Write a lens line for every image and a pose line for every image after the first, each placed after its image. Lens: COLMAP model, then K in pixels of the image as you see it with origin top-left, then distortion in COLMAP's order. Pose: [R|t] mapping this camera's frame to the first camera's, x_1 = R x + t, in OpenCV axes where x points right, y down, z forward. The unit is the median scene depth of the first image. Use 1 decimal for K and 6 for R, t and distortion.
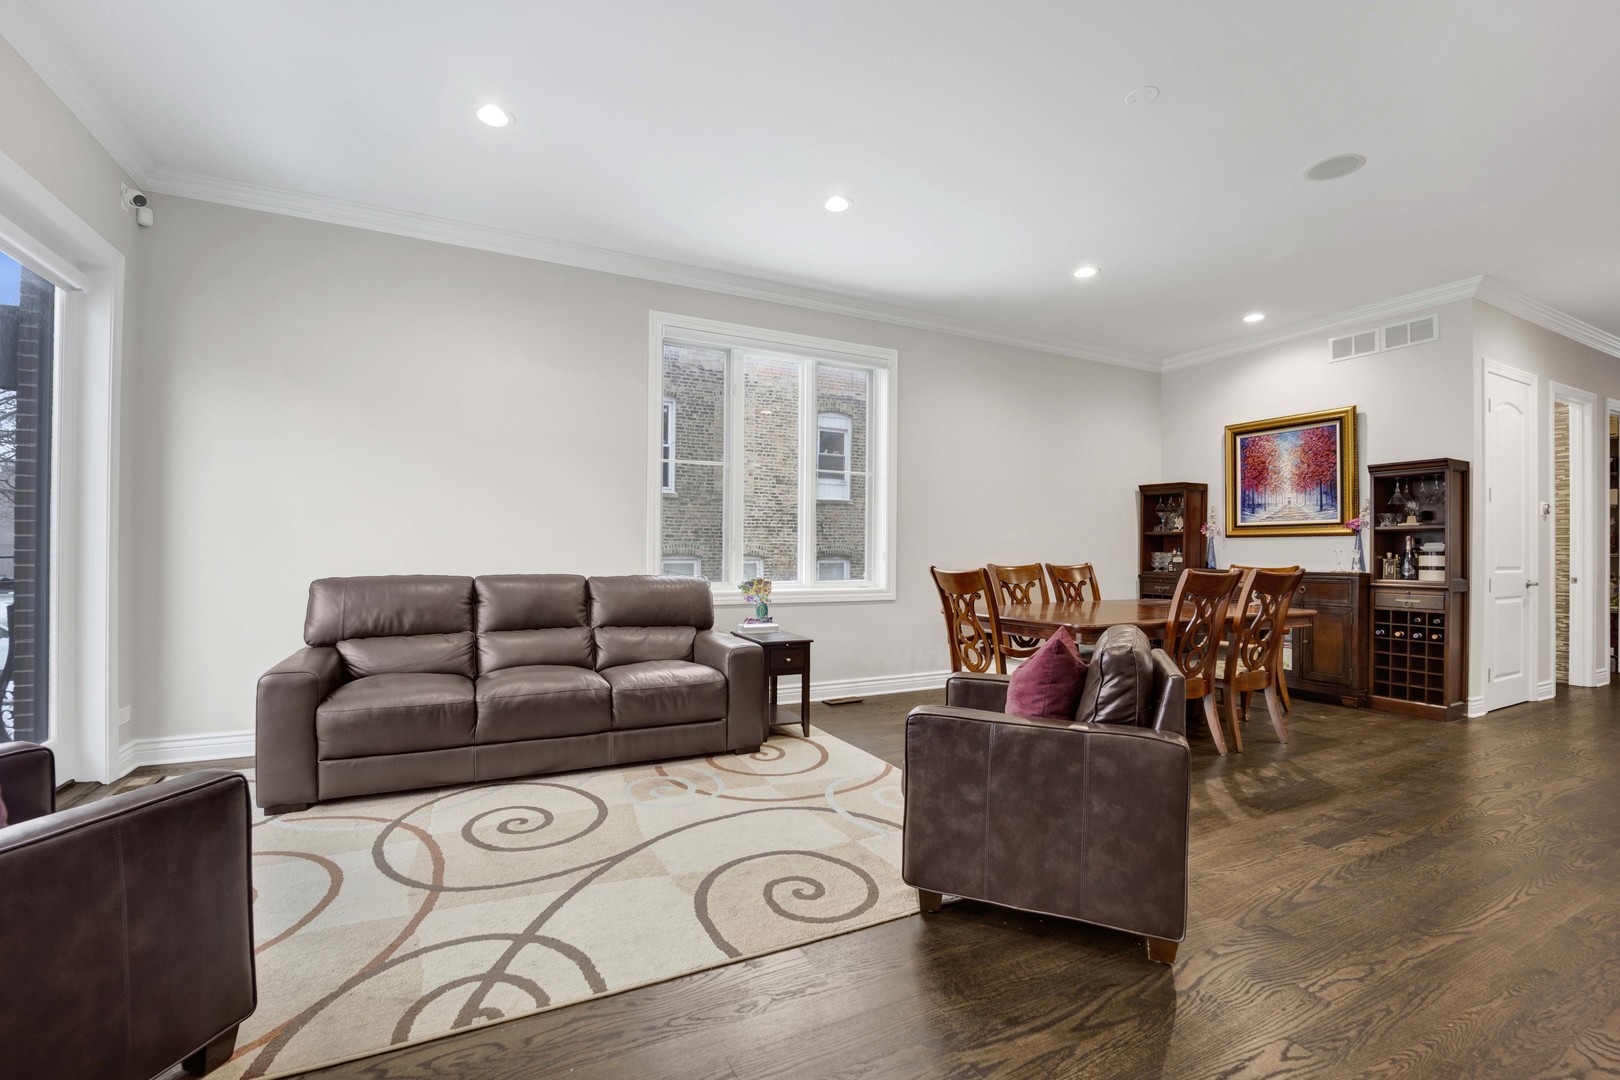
lens RADIAL K [[683.0, 0, 808.6], [0, 683.0, 548.6], [0, 0, 1]] dist [-0.024787, -0.000185]
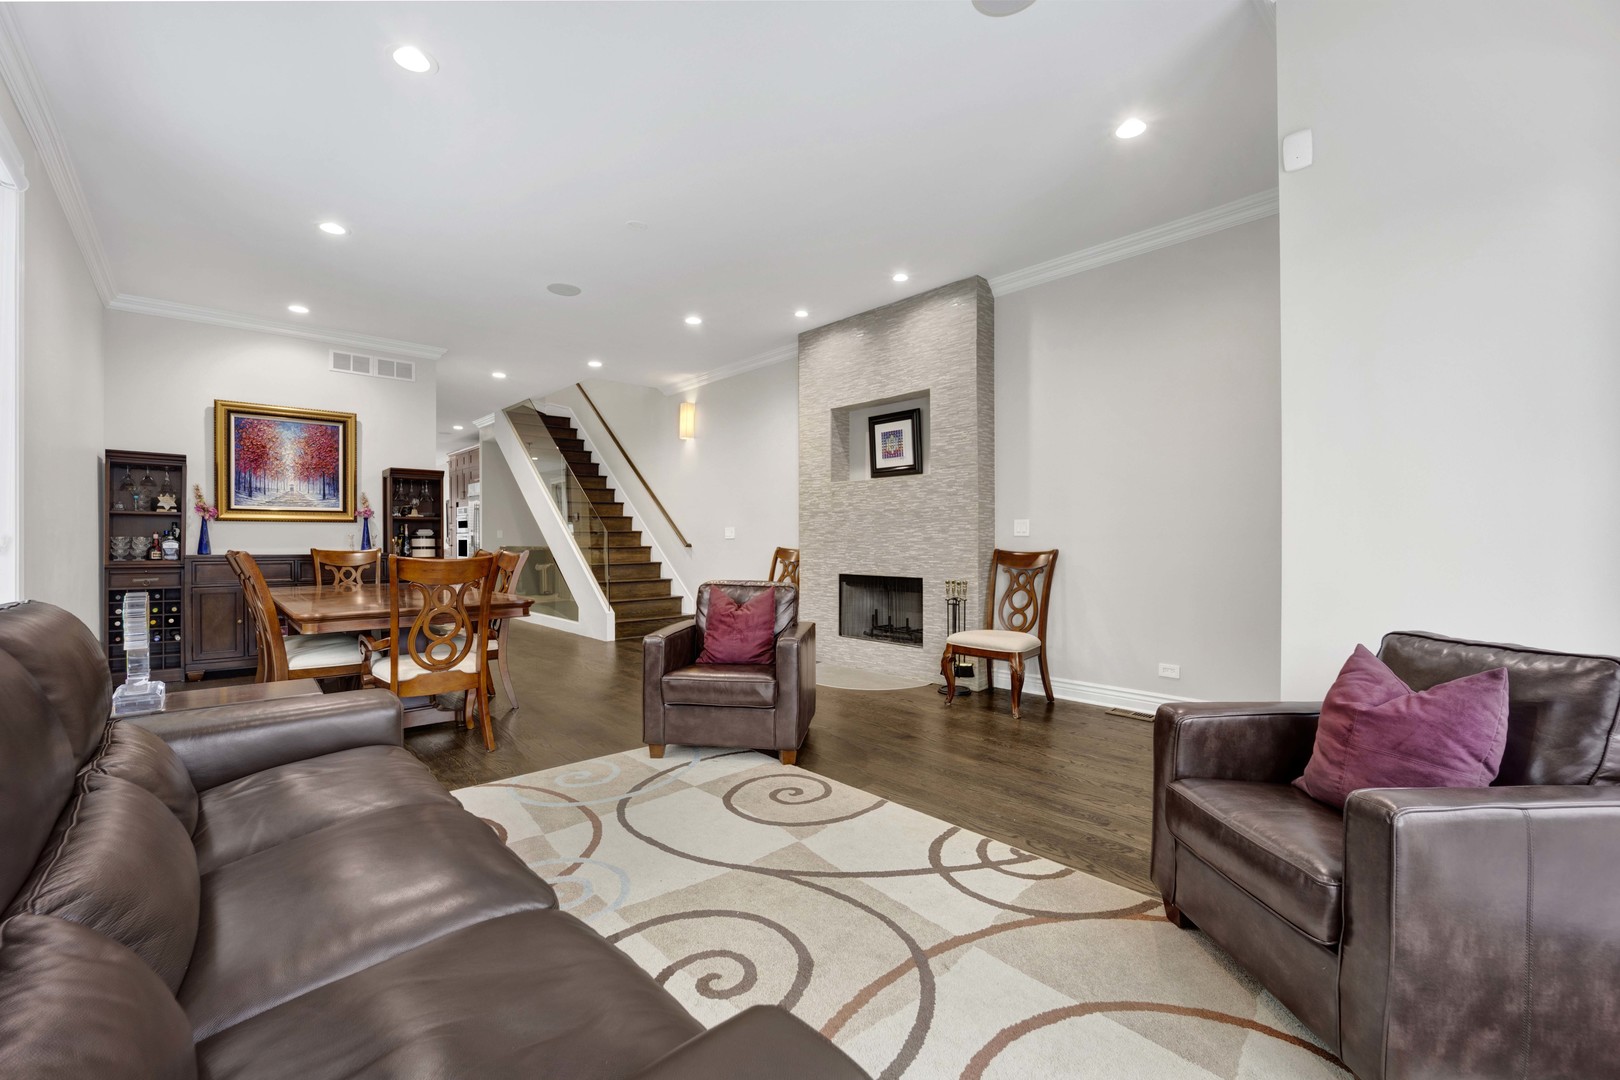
lens RADIAL K [[670.1, 0, 777.4], [0, 670.1, 537.8], [0, 0, 1]] dist [-0.000679, -0.000079]
pose [[-0.252440, -0.006721, 0.967589, -0.583900], [-0.005513, 0.999970, 0.005507, -0.002861], [-0.967597, -0.003944, -0.252470, 0.622146]]
